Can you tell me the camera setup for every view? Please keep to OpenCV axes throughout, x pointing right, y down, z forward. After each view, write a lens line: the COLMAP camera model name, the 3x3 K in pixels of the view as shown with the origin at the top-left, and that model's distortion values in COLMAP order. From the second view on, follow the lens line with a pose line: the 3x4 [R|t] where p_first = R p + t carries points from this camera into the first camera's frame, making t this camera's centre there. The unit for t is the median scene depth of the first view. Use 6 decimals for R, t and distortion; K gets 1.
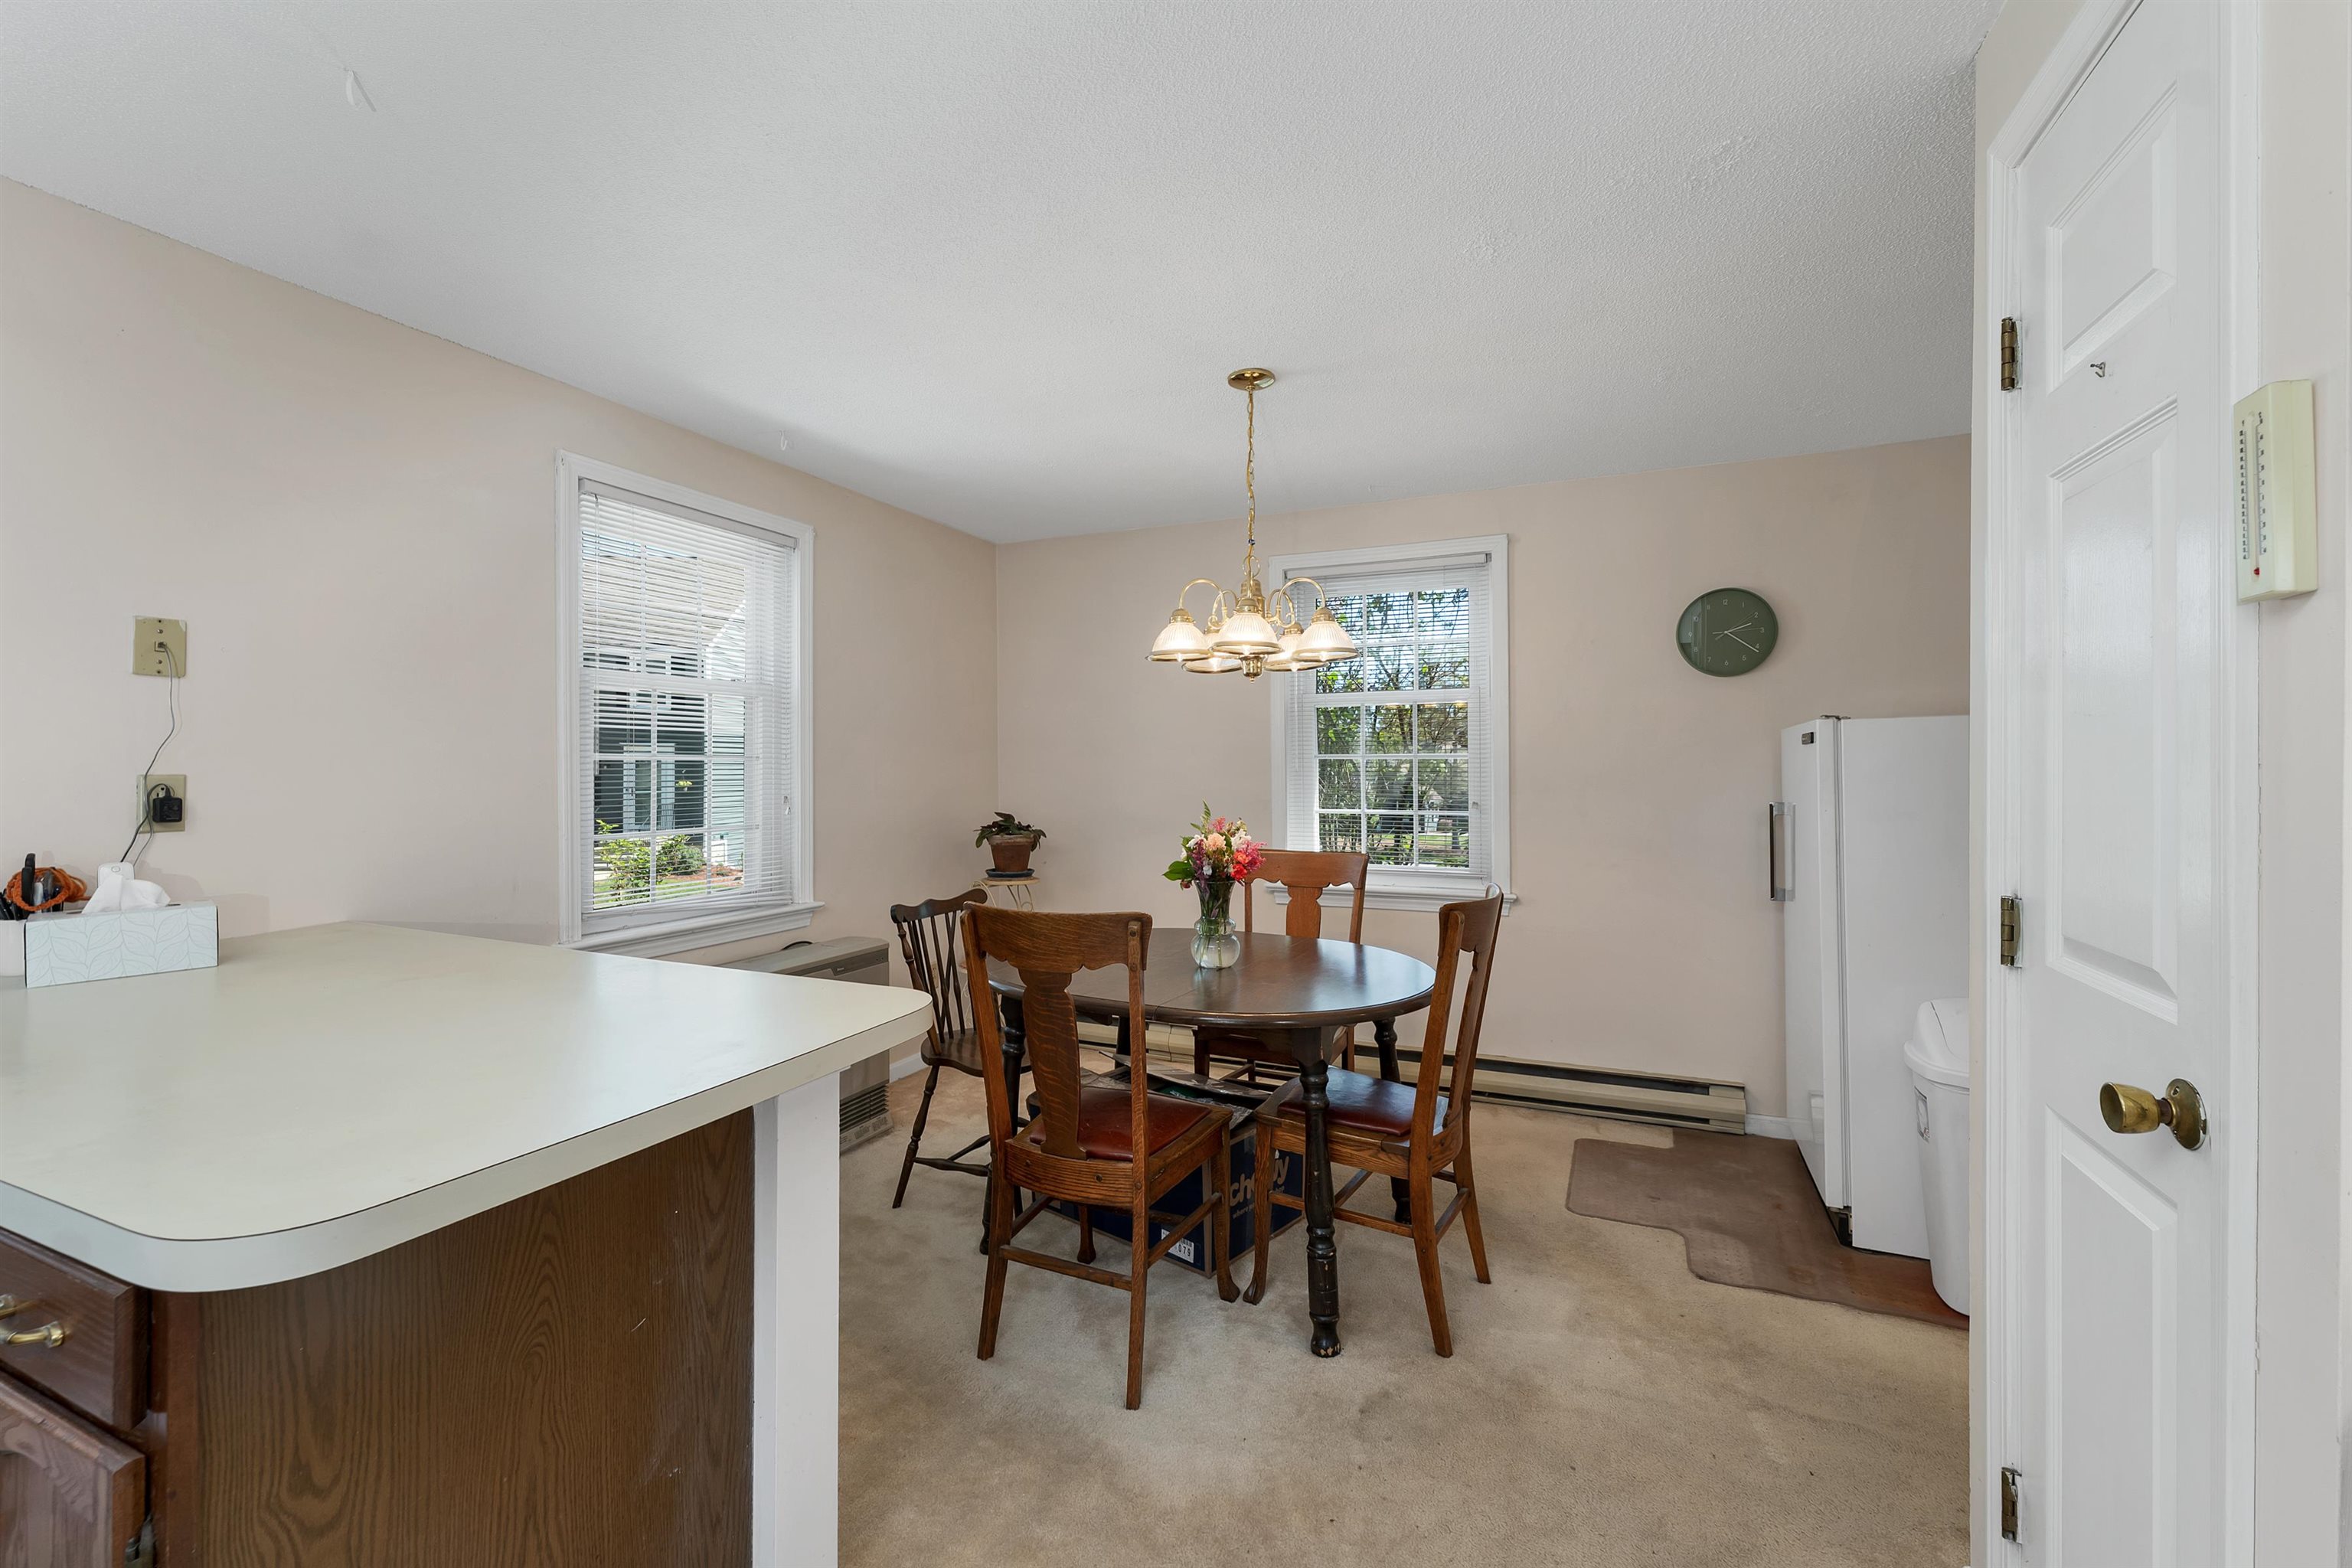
lens RADIAL K [[976.6, 0, 1189.7], [0, 976.6, 767.0], [0, 0, 1]] dist [0.003525, -0.000272]
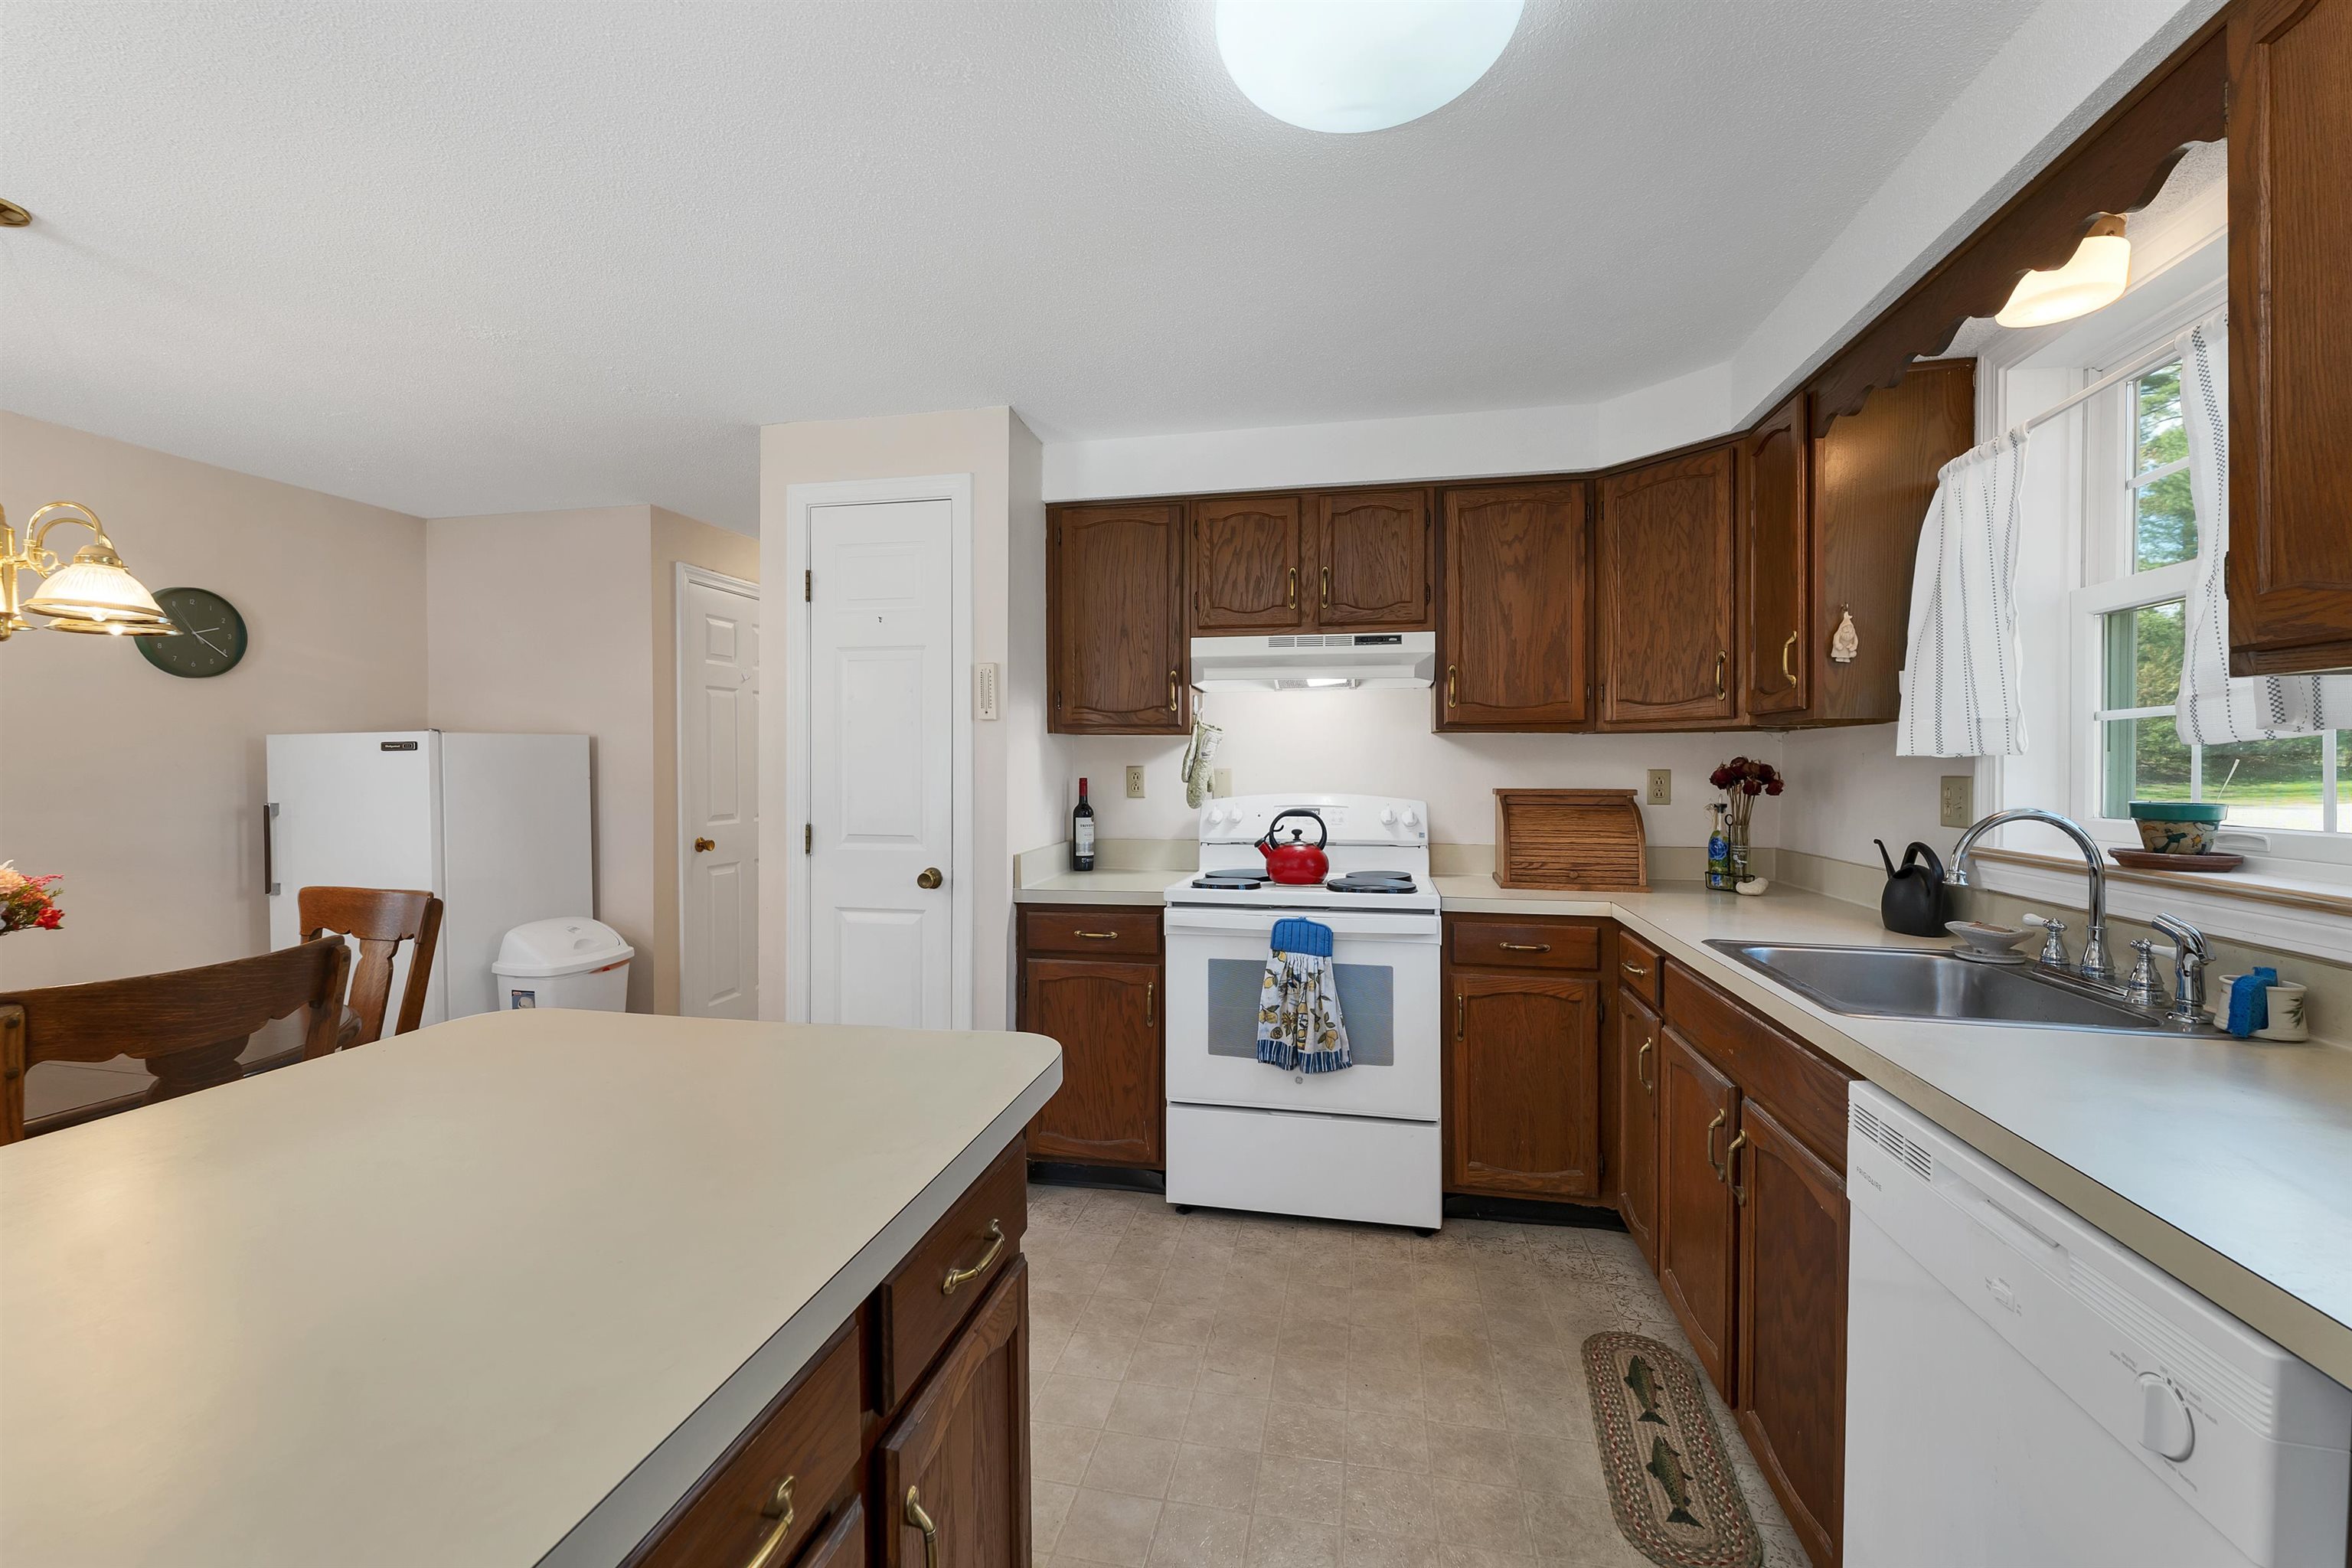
lens RADIAL K [[976.6, 0, 1156.4], [0, 976.6, 769.2], [0, 0, 1]] dist [0.003525, -0.000272]
pose [[-0.195265, -0.001823, 0.980749, -1.084972], [0.005850, 0.999978, 0.003024, 0.001298], [-0.980733, 0.006328, -0.195250, 0.456747]]
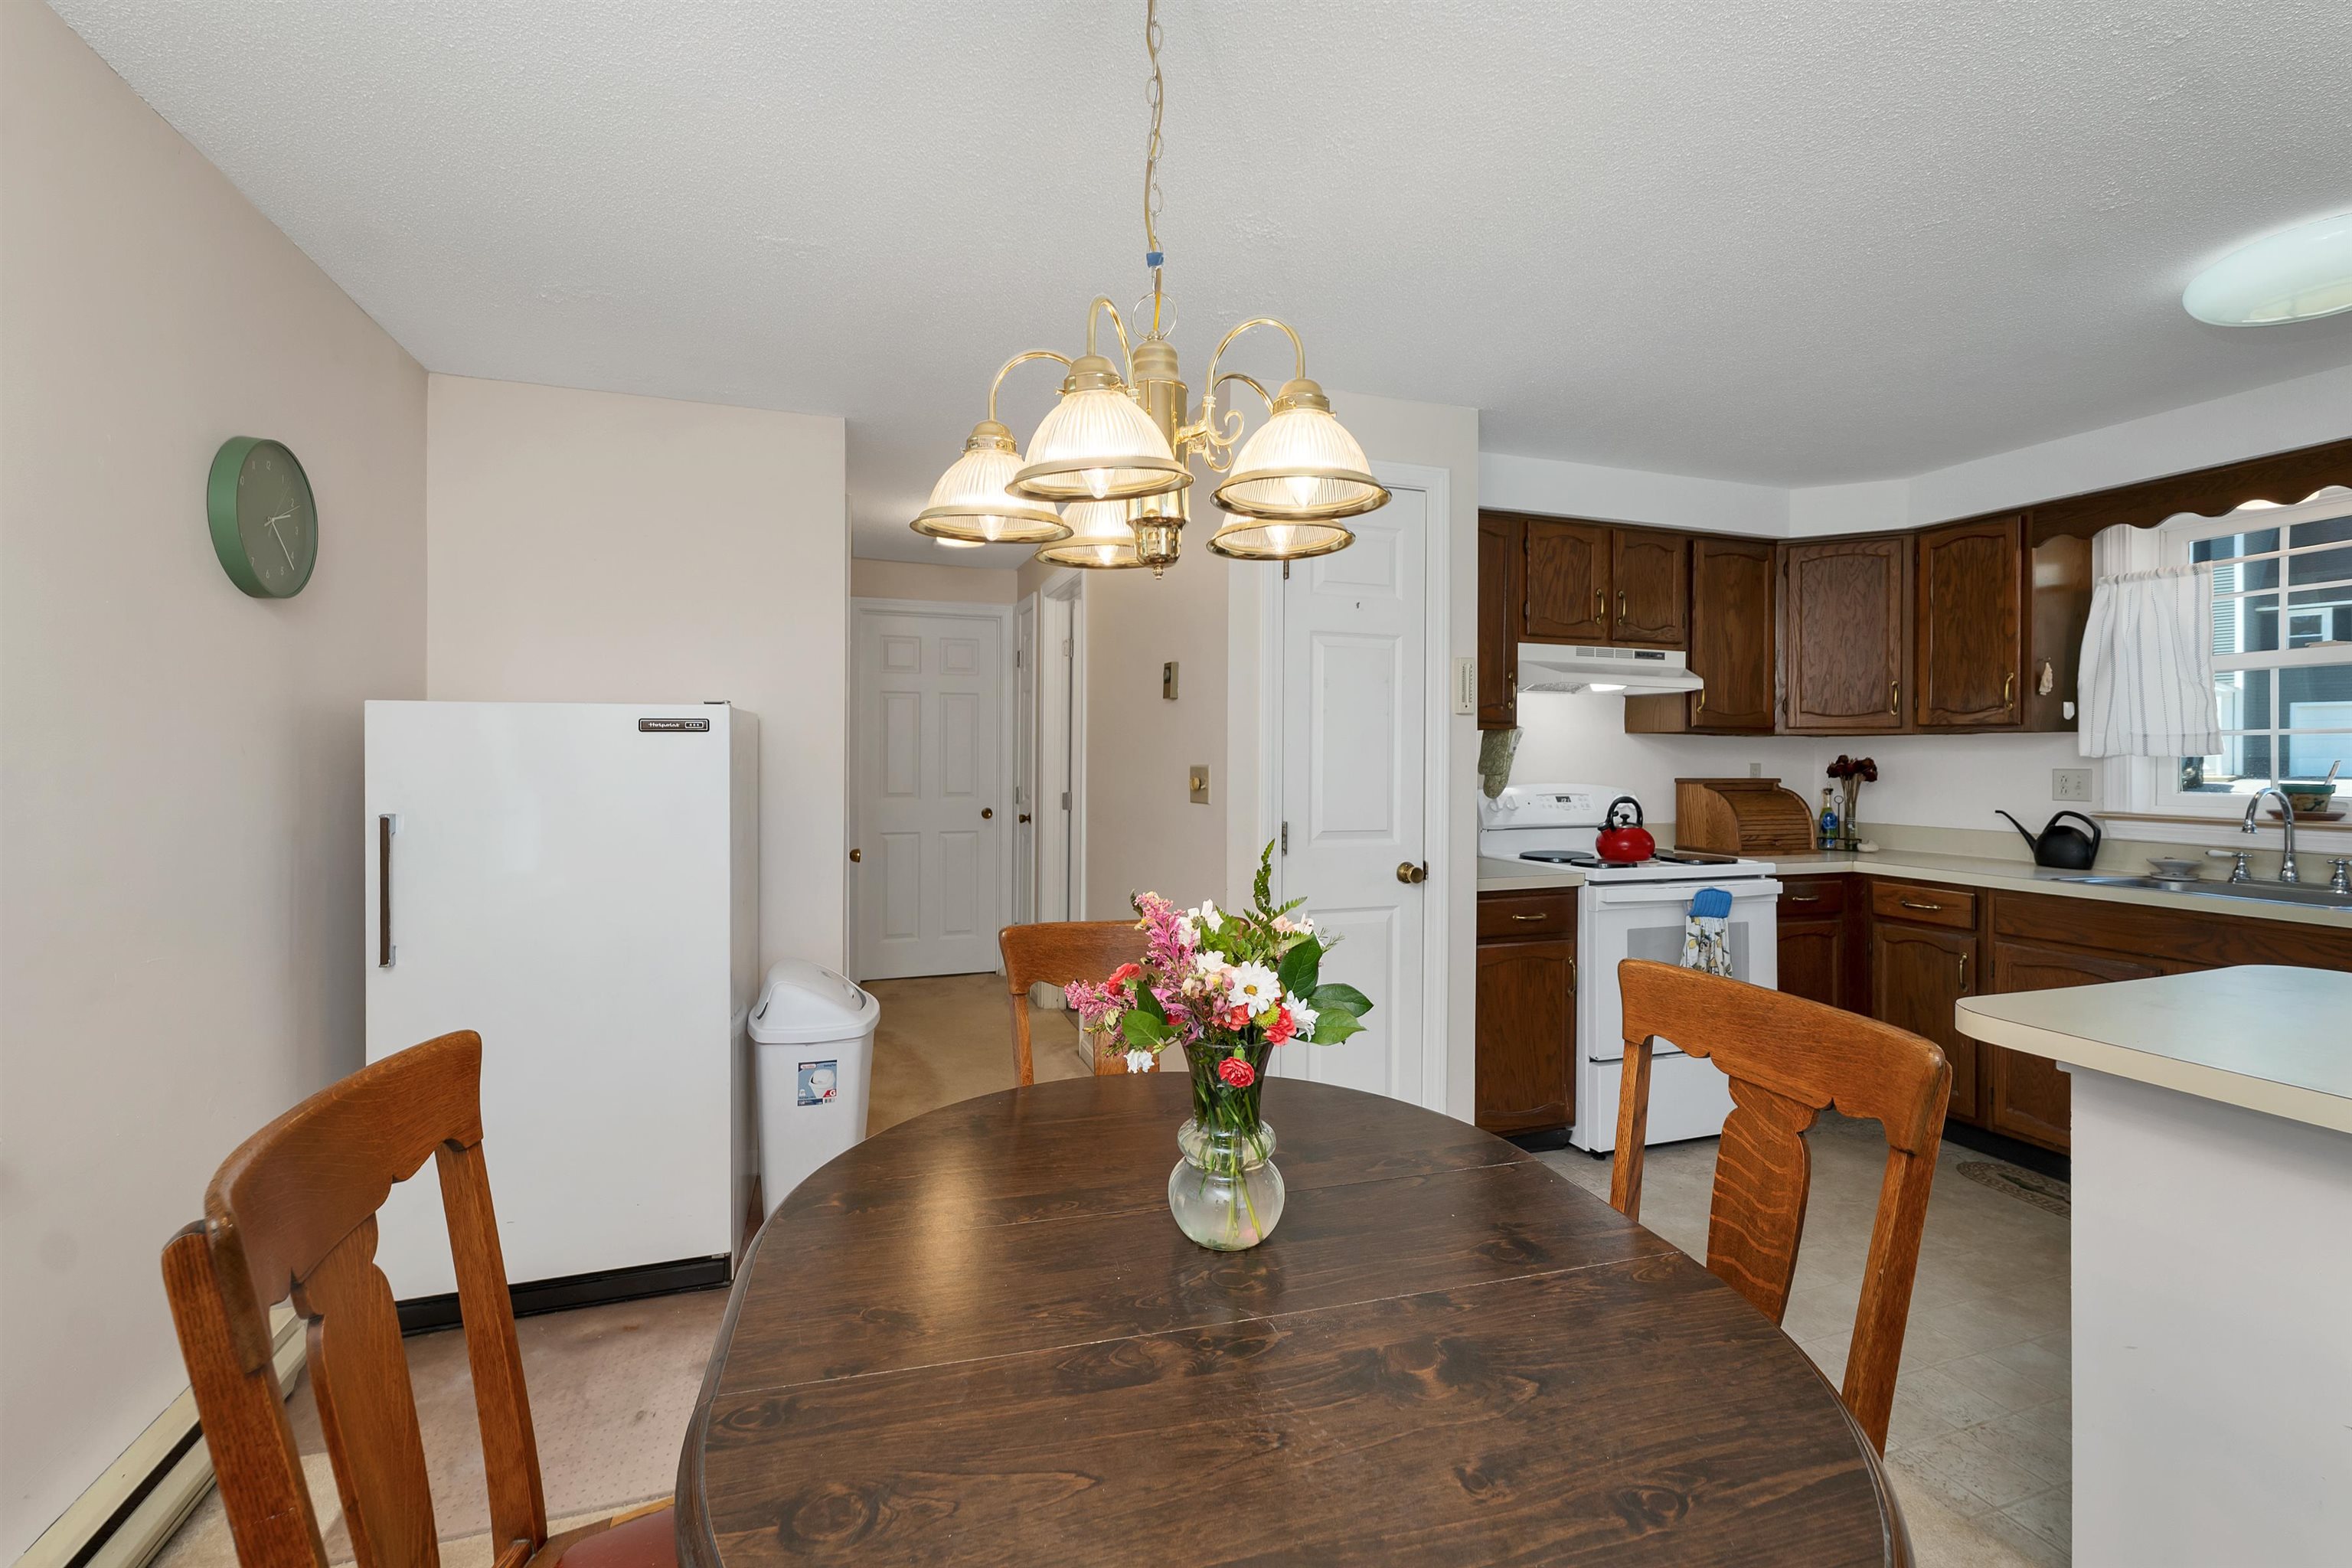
lens RADIAL K [[976.6, 0, 1153.3], [0, 976.6, 755.4], [0, 0, 1]] dist [0.003525, -0.000272]
pose [[-0.664918, -0.001670, 0.746914, -0.372008], [-0.000531, 0.999998, 0.001763, -0.009025], [-0.746916, 0.000776, -0.664918, 1.811380]]
